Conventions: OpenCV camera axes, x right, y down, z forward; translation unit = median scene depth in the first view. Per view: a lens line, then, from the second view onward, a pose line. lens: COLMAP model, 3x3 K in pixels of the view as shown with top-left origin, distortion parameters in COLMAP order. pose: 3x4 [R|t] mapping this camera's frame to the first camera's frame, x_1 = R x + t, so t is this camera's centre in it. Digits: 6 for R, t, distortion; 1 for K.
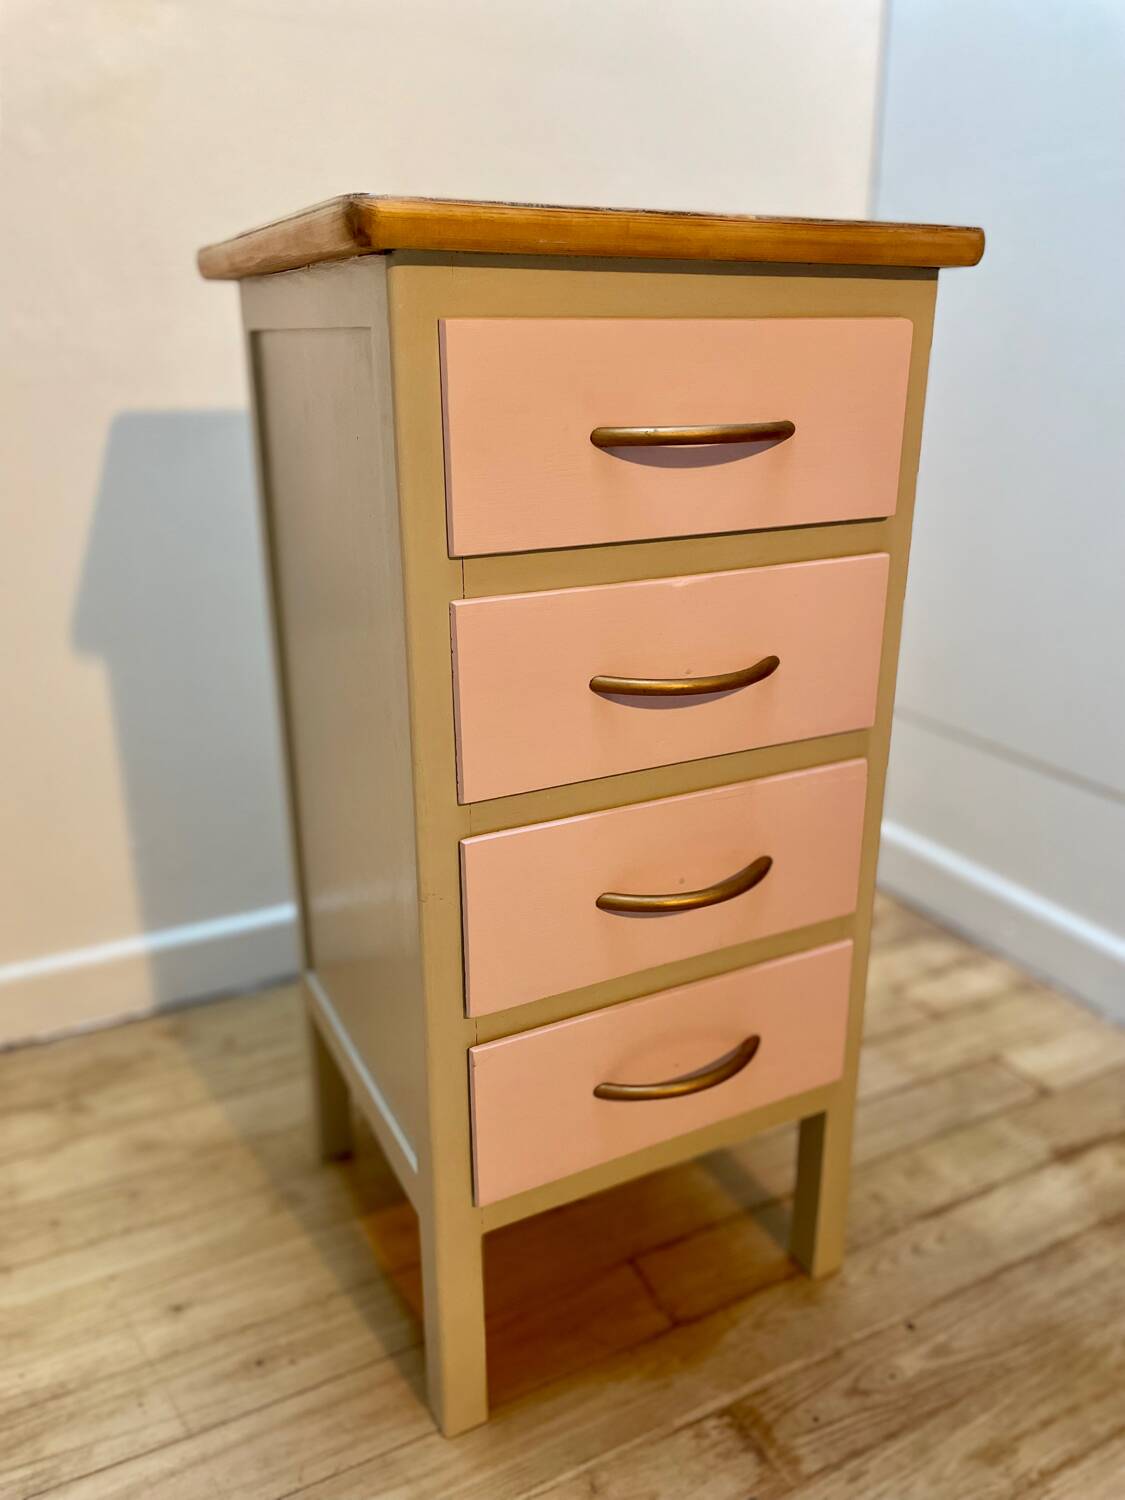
lens RADIAL K [[1138.3, 0, 558.7], [0, 1138.3, 740.2], [0, 0, 1]] dist [0.066179, -0.099809]
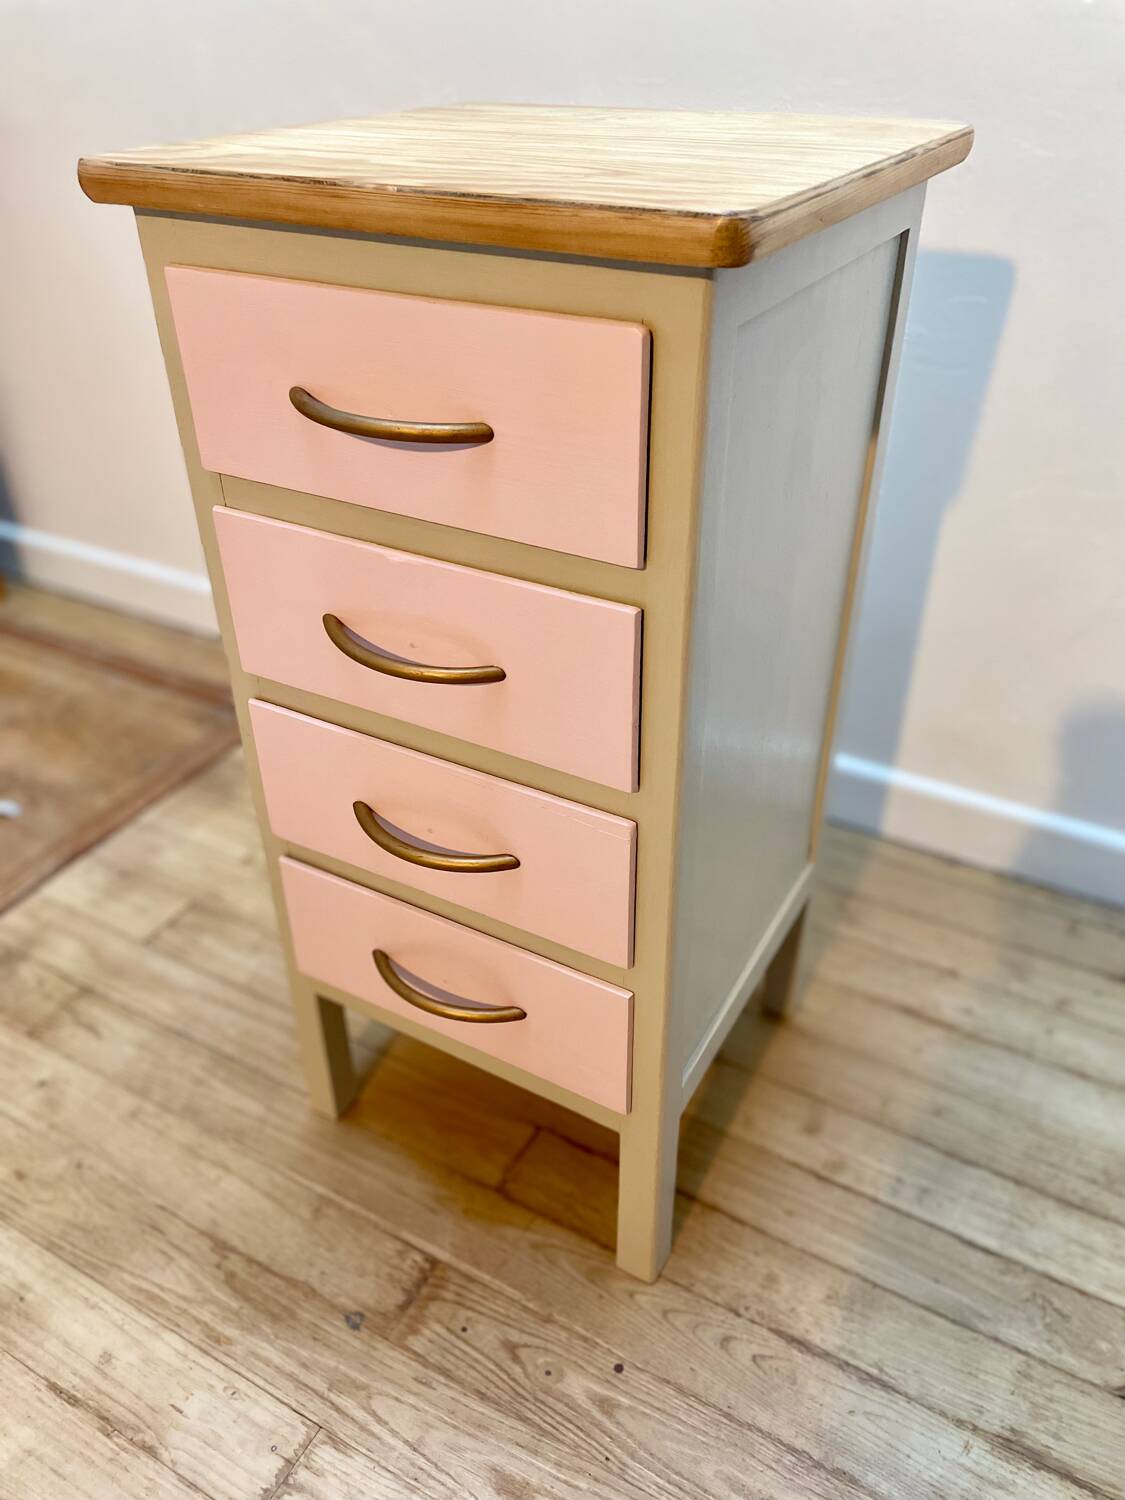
lens RADIAL K [[1138.3, 0, 558.7], [0, 1138.3, 740.2], [0, 0, 1]] dist [0.066179, -0.099809]
pose [[0.552889, 0.454486, -0.698396, 0.731491], [-0.266069, 0.890569, 0.368909, -0.308671], [0.789634, -0.018145, 0.613310, 0.390550]]
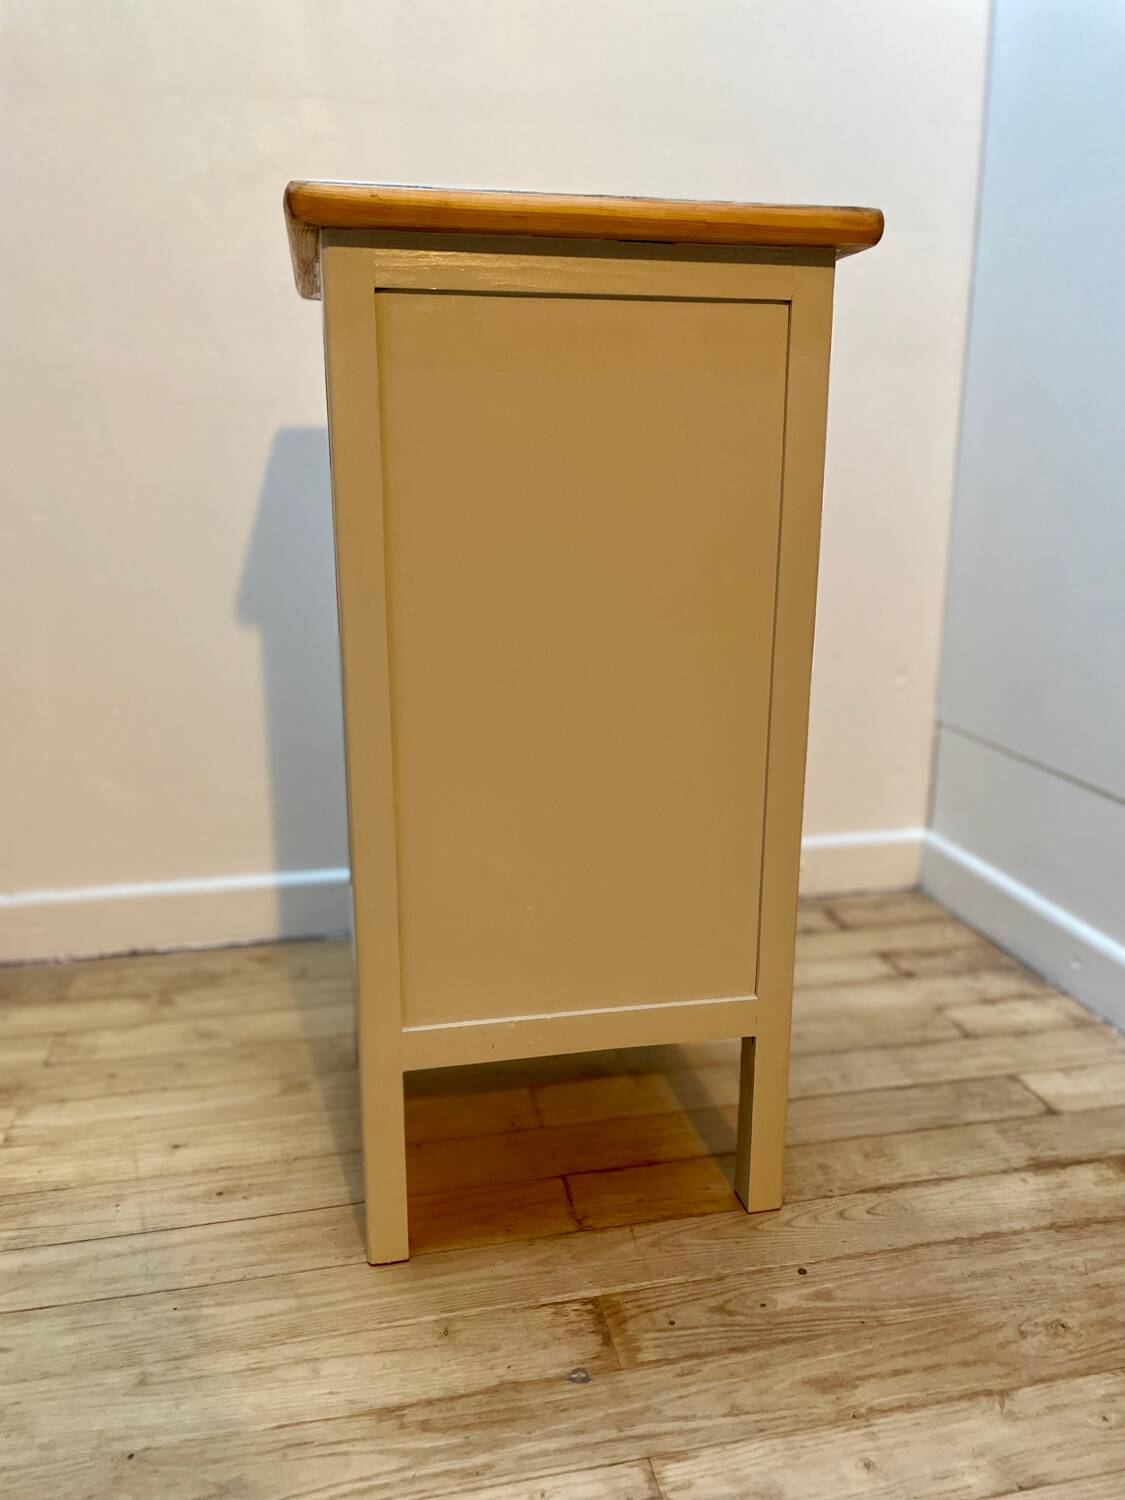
lens RADIAL K [[1138.3, 0, 558.7], [0, 1138.3, 740.2], [0, 0, 1]] dist [0.066179, -0.099809]
pose [[0.965248, 0.065373, -0.253028, 0.333698], [-0.086964, 0.993377, -0.075100, 0.141279], [0.246442, 0.094495, 0.964540, -0.082483]]
